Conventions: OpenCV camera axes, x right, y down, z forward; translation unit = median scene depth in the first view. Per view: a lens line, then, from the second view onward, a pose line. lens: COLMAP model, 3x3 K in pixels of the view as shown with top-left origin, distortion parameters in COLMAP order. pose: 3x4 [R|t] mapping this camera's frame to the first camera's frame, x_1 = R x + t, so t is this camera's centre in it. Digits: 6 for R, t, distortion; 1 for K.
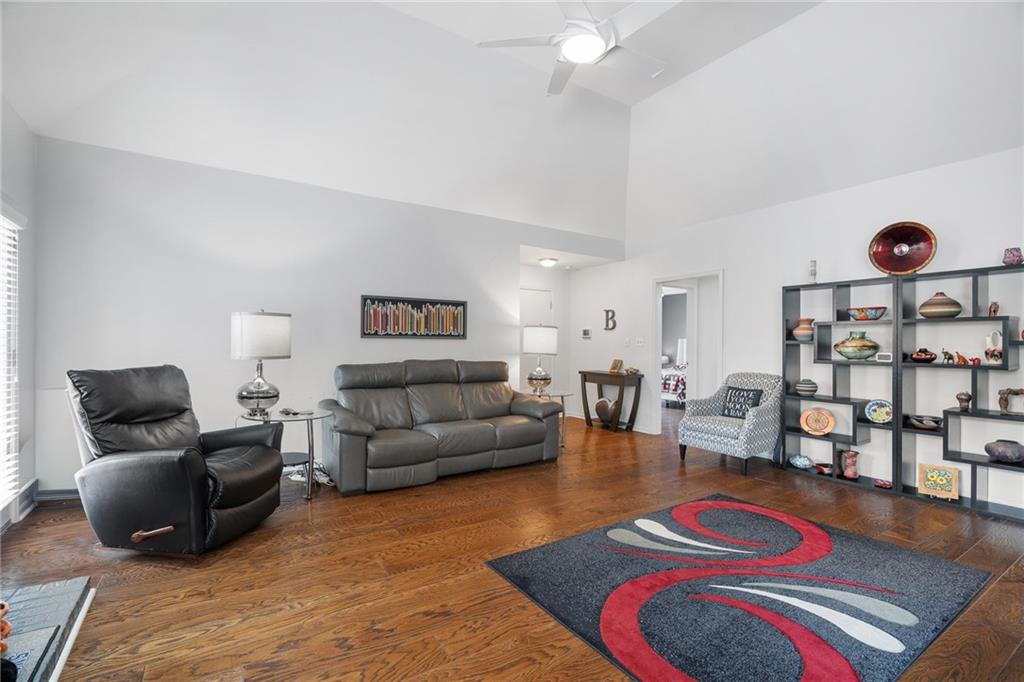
lens RADIAL K [[464.7, 0, 506.1], [0, 464.7, 342.6], [0, 0, 1]] dist [-0.003655, -0.000197]
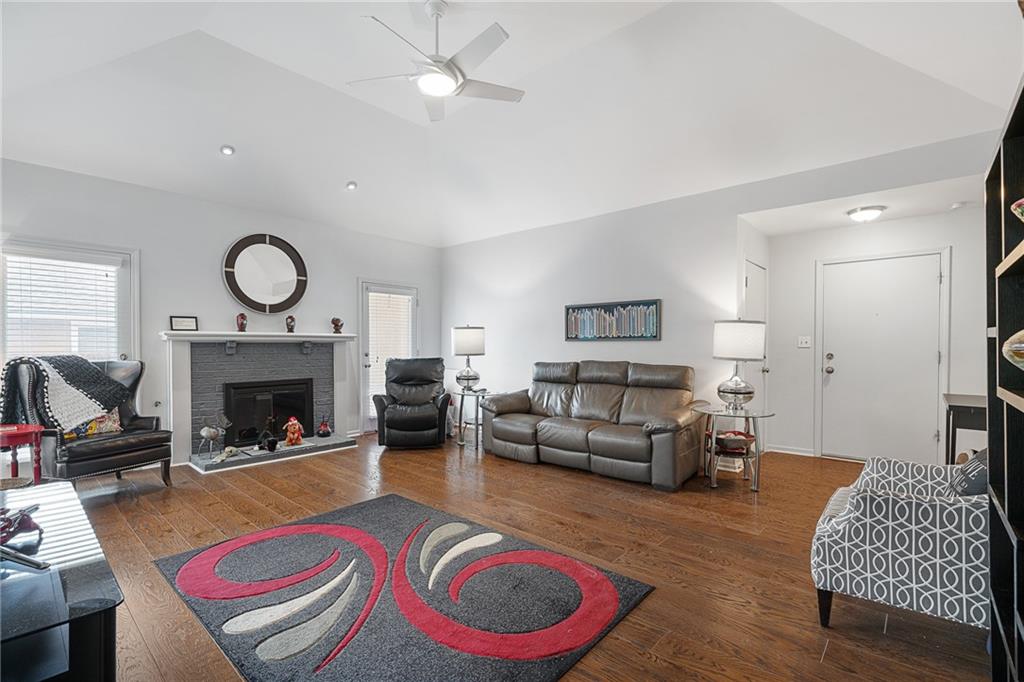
lens RADIAL K [[464.7, 0, 506.0], [0, 464.7, 345.1], [0, 0, 1]] dist [-0.003655, -0.000197]
pose [[0.266189, 0.000735, -0.963921, 0.776048], [0.012117, 0.999918, 0.004109, -0.005986], [0.963845, -0.012774, 0.266158, 0.494622]]
